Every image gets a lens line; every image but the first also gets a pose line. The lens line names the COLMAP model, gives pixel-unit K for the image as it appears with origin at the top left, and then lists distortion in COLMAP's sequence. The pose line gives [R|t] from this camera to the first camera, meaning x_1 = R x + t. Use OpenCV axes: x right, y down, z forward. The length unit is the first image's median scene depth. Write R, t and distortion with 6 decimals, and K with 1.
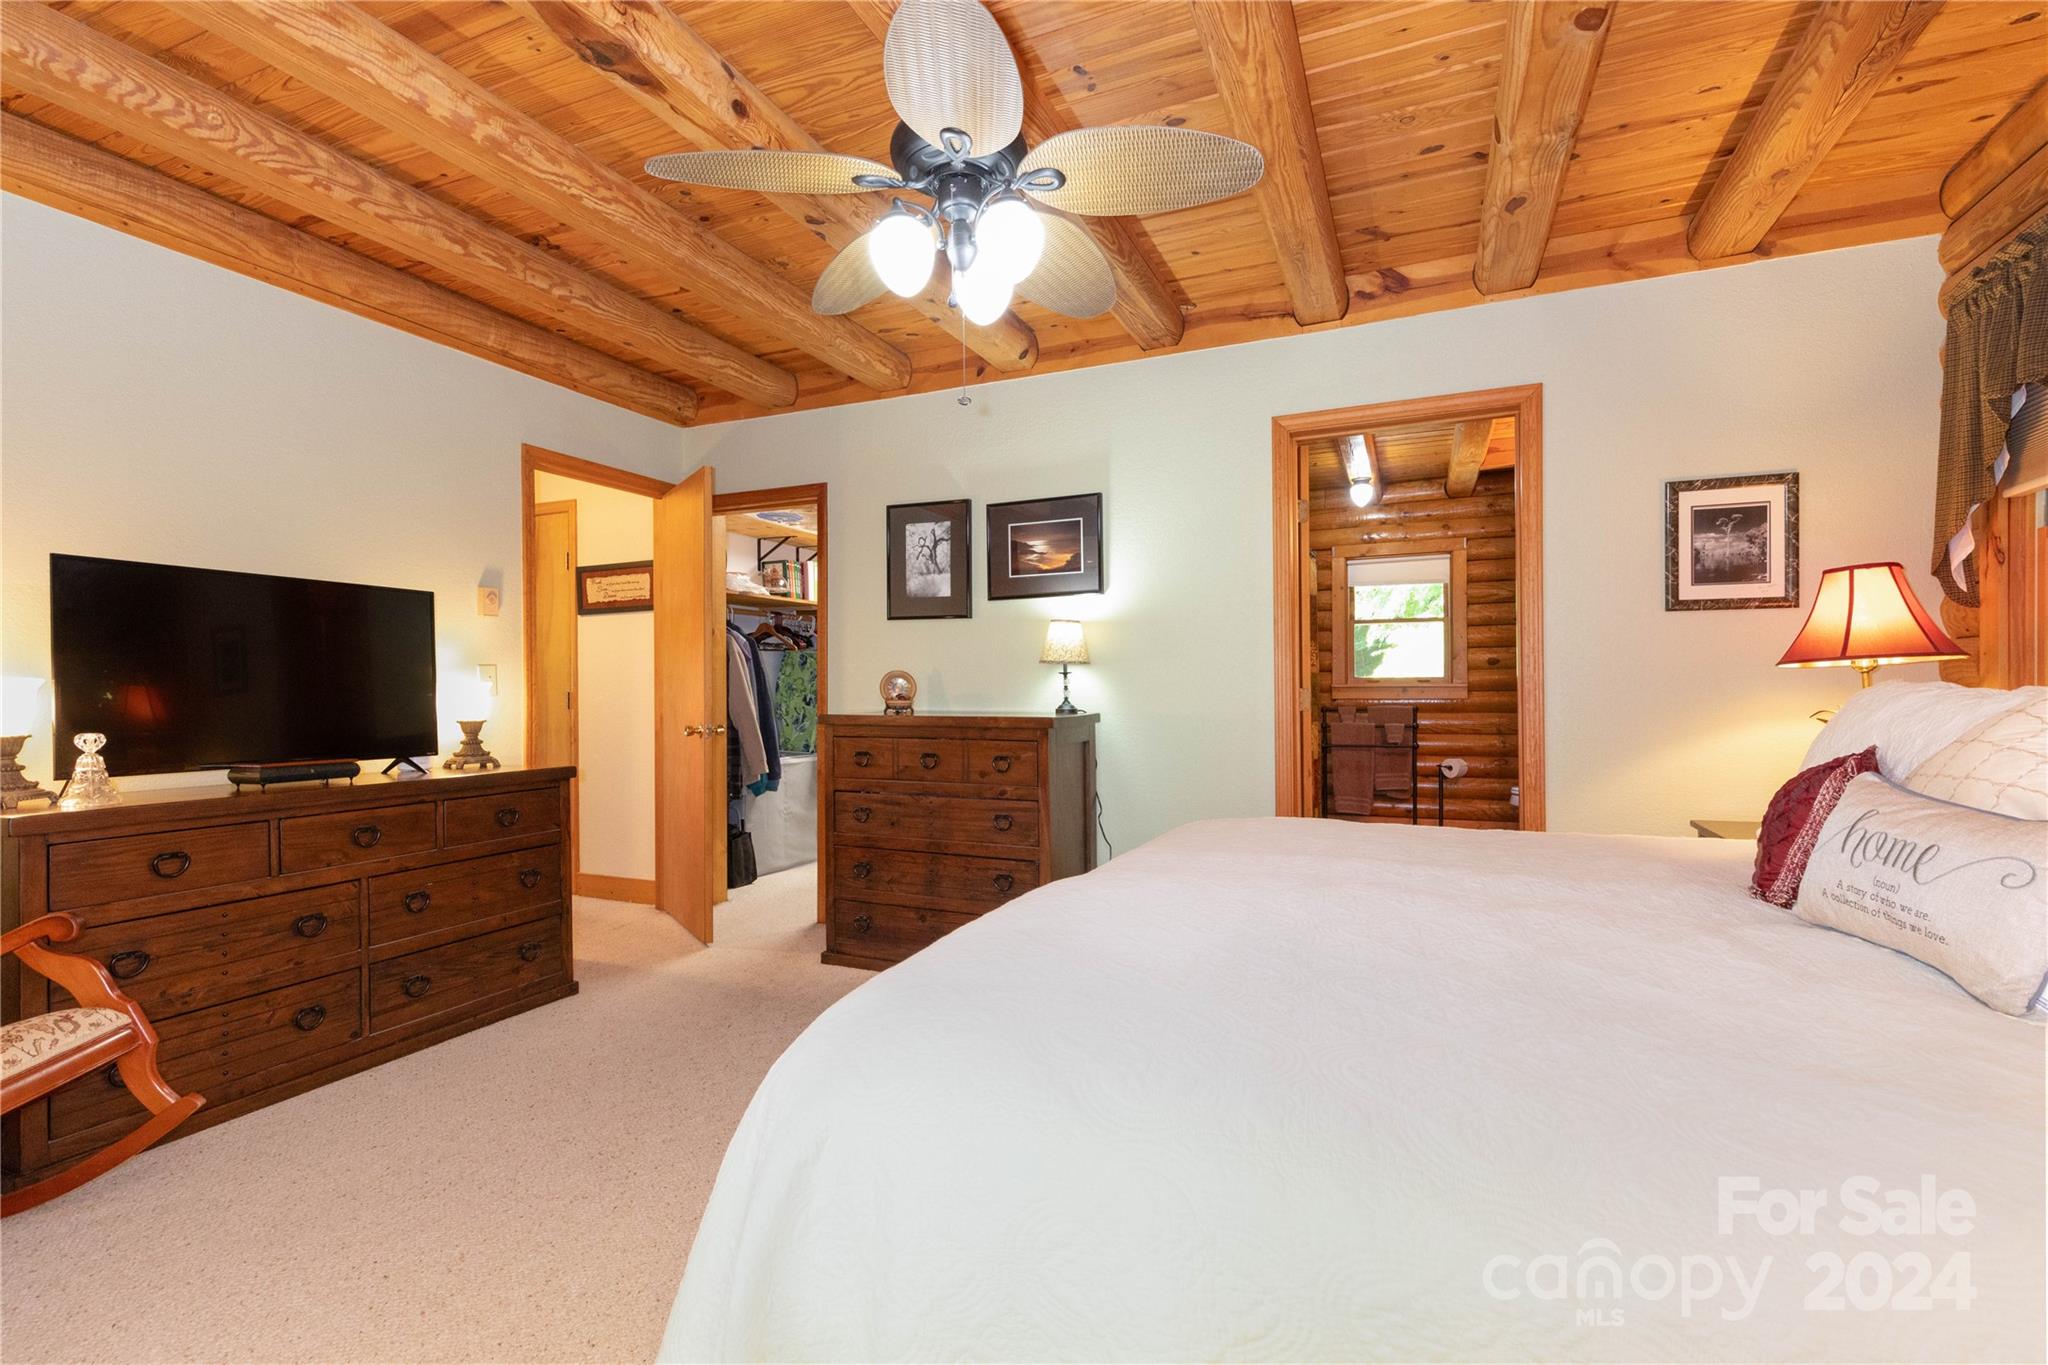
lens RADIAL K [[935.5, 0, 1029.6], [0, 935.5, 693.4], [0, 0, 1]] dist [0.000141, -0.000162]
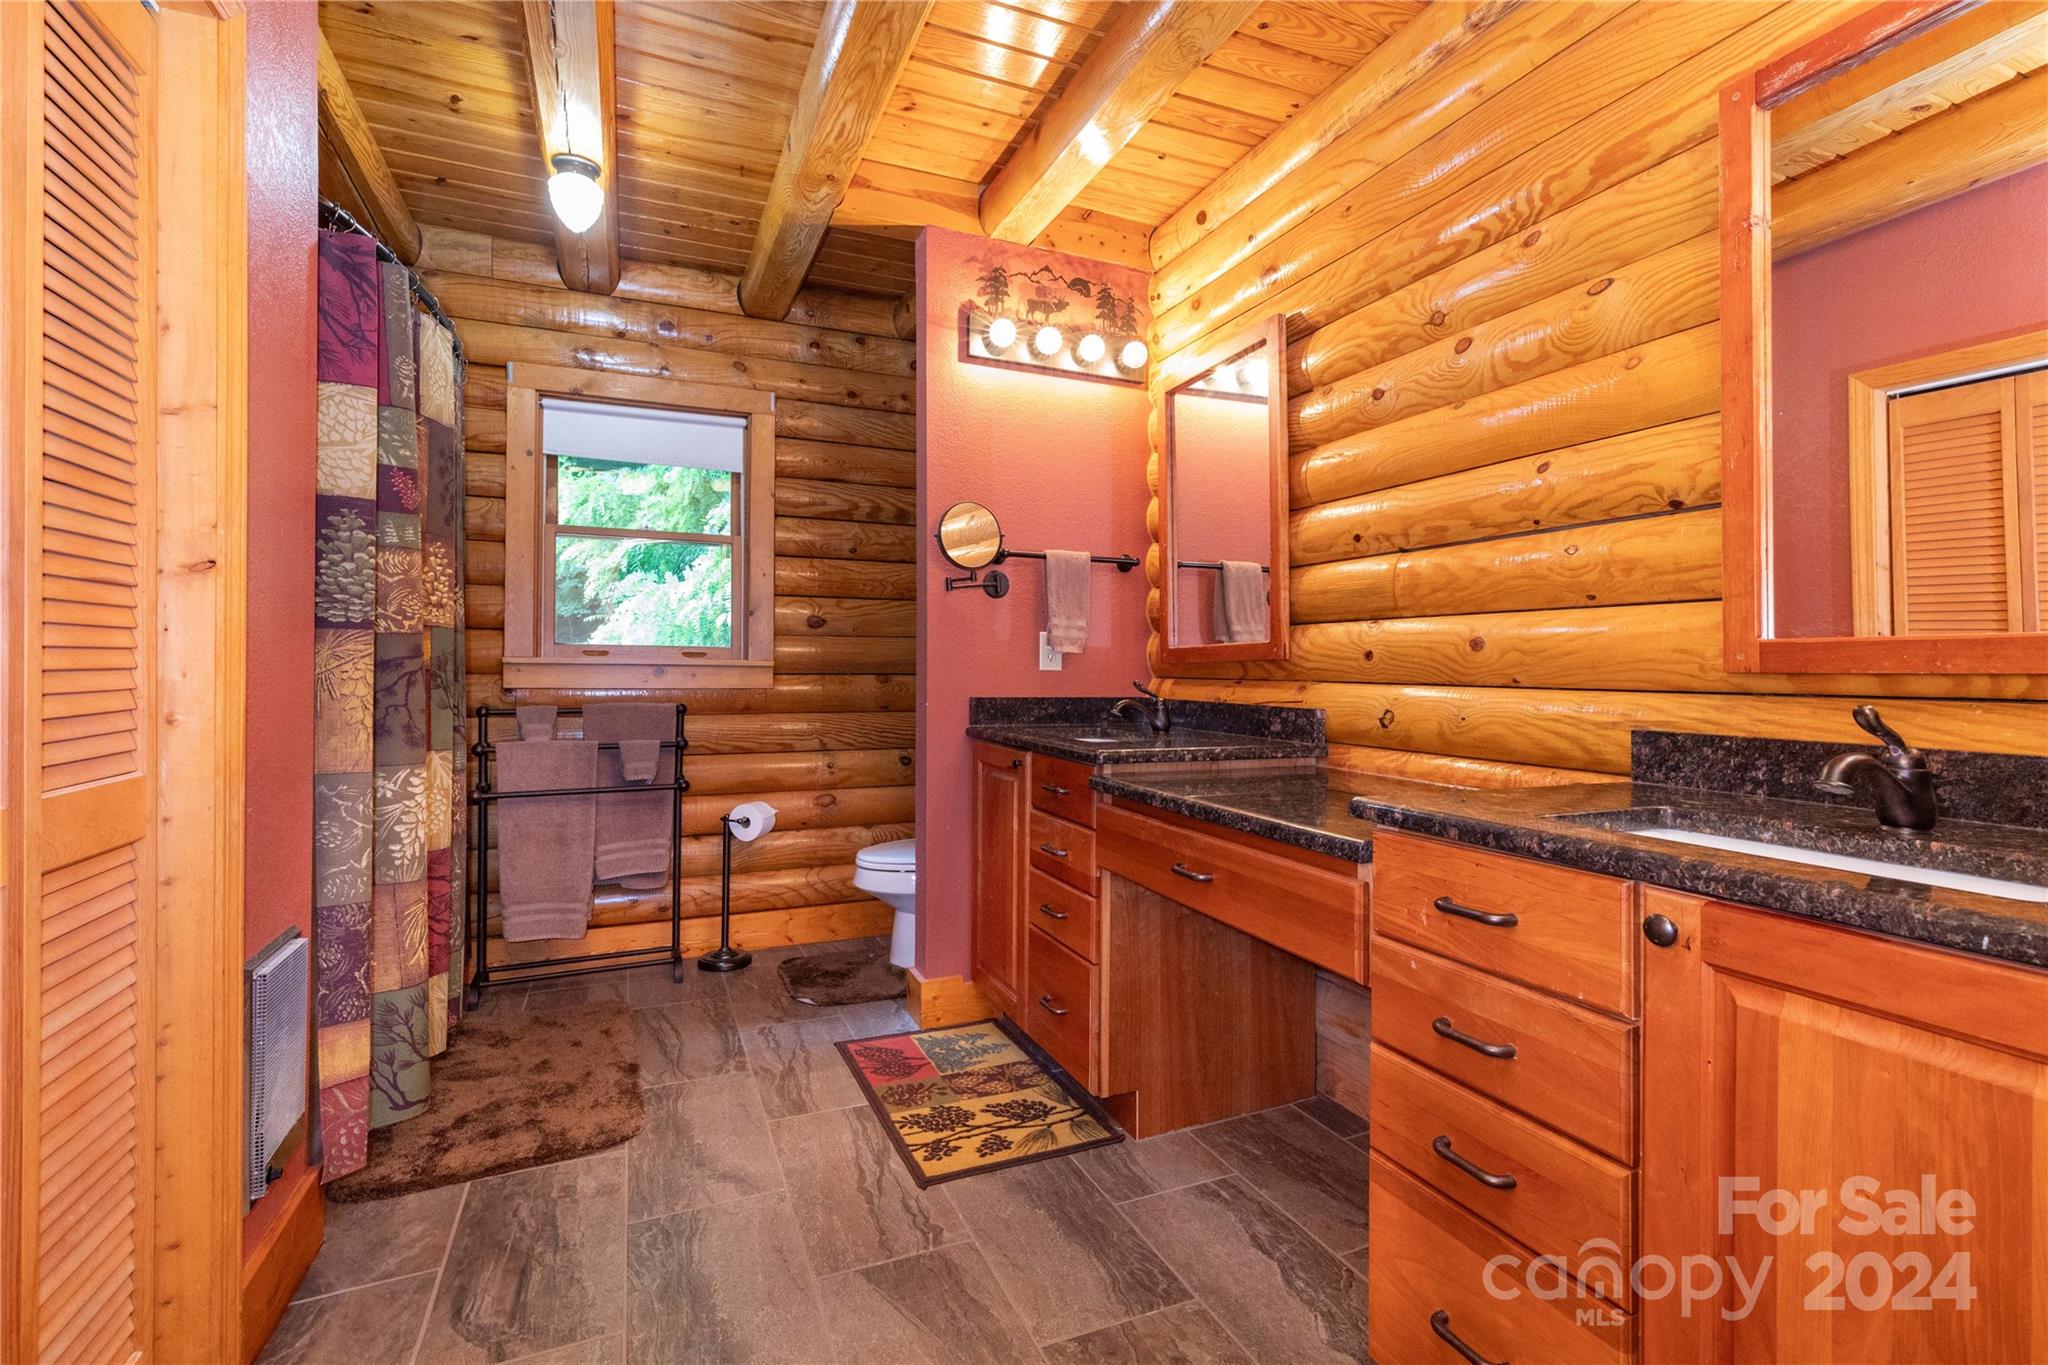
lens RADIAL K [[935.5, 0, 1037.8], [0, 935.5, 670.4], [0, 0, 1]] dist [0.000141, -0.000162]
pose [[0.693356, 0.010416, 0.720520, 0.179500], [-0.011353, 0.999929, -0.003531, -0.004309], [-0.720506, -0.005732, 0.693425, 0.505616]]
